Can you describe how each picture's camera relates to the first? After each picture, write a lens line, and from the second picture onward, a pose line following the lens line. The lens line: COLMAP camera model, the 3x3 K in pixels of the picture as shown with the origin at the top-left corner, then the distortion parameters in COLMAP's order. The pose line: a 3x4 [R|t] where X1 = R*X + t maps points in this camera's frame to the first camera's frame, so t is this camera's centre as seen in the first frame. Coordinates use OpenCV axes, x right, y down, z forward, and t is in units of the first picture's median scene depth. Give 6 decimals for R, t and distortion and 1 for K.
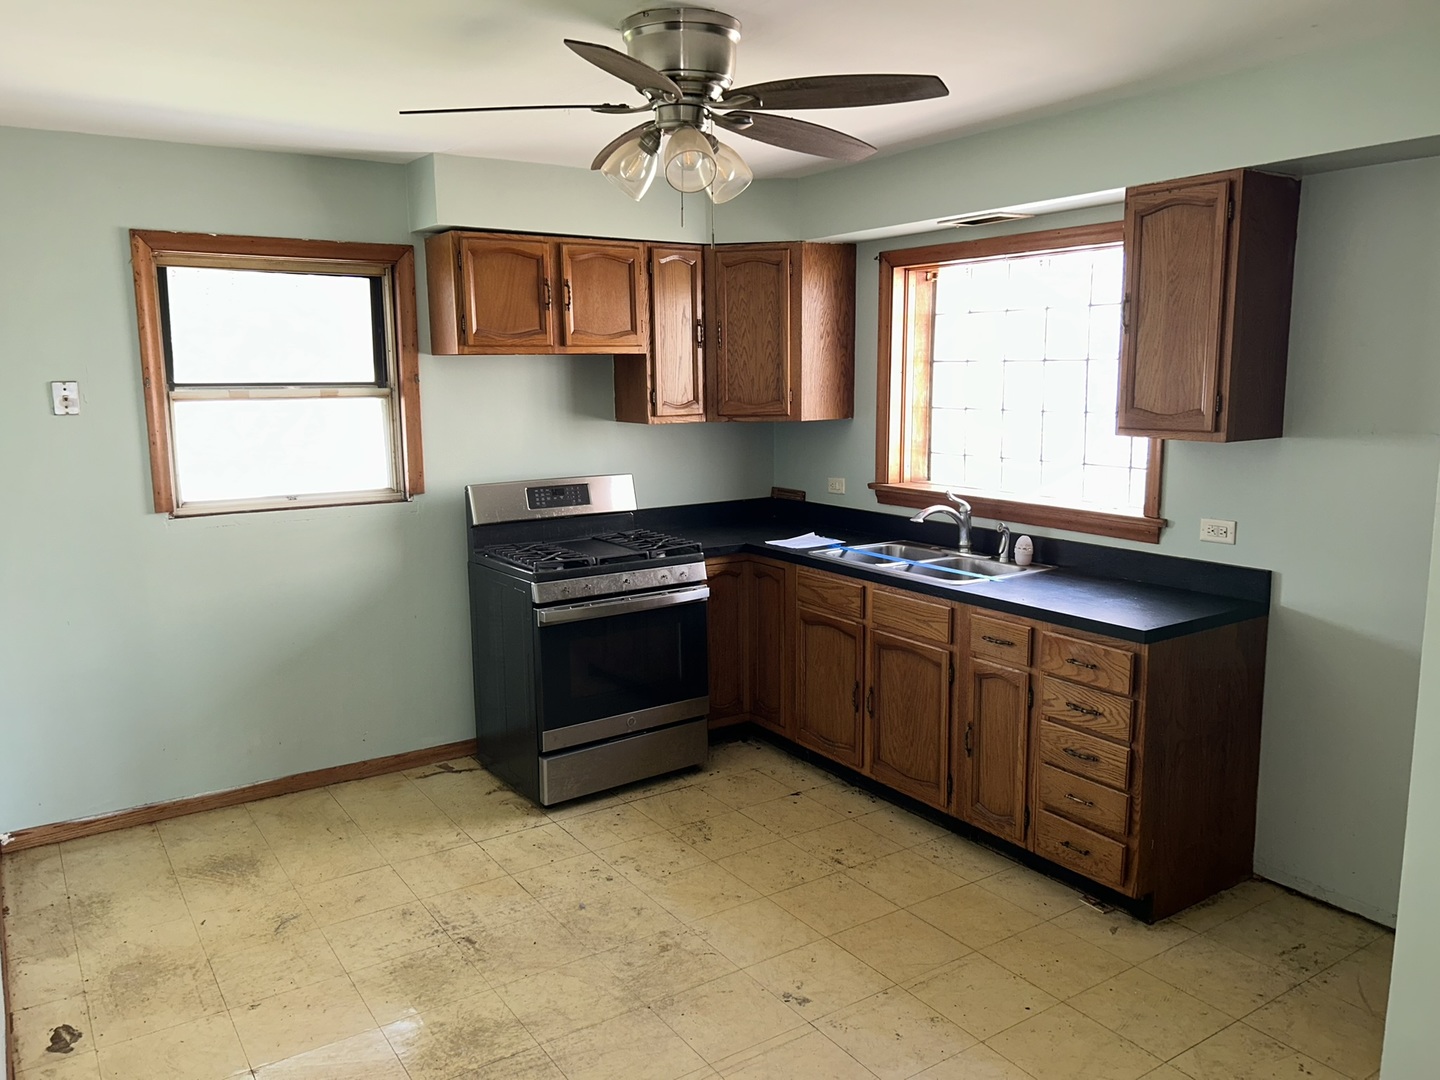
lens RADIAL K [[1089.0, 0, 720.0], [0, 1089.0, 540.0], [0, 0, 1]] dist [0.072769, -0.082037]
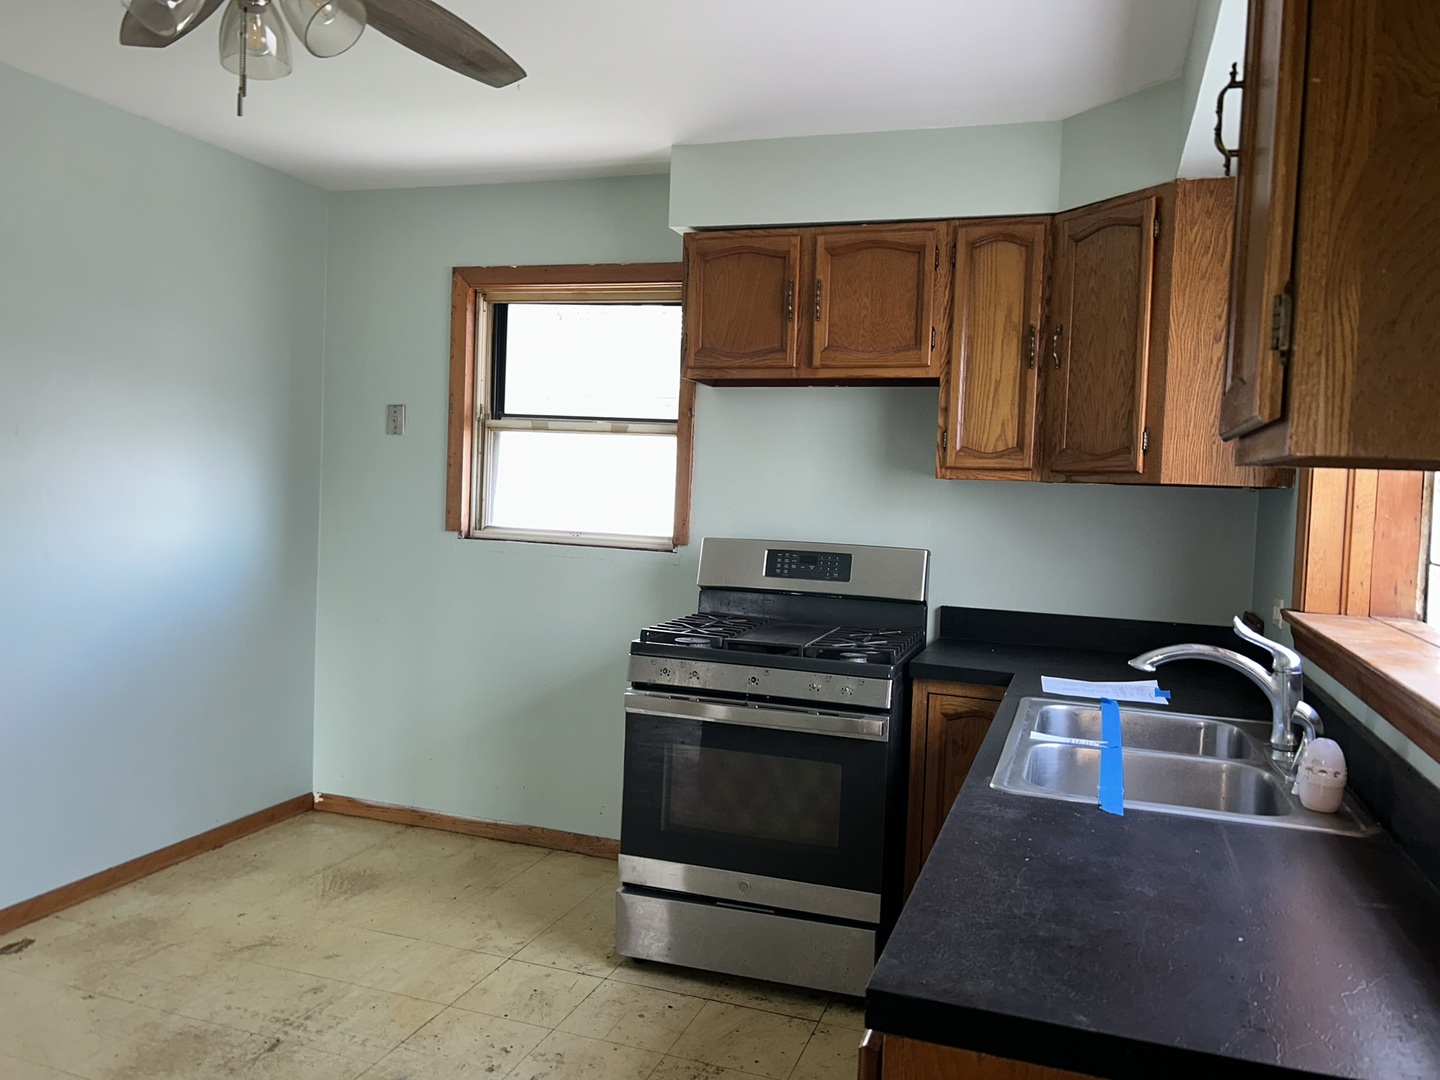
lens RADIAL K [[1100.1, 0, 690.4], [0, 1100.1, 519.7], [0, 0, 1]] dist [0.066383, -0.068569]
pose [[0.600784, 0.066907, -0.796606, 0.431455], [-0.169308, 0.984535, -0.044998, -0.024481], [0.781276, 0.161906, 0.602821, 0.498132]]
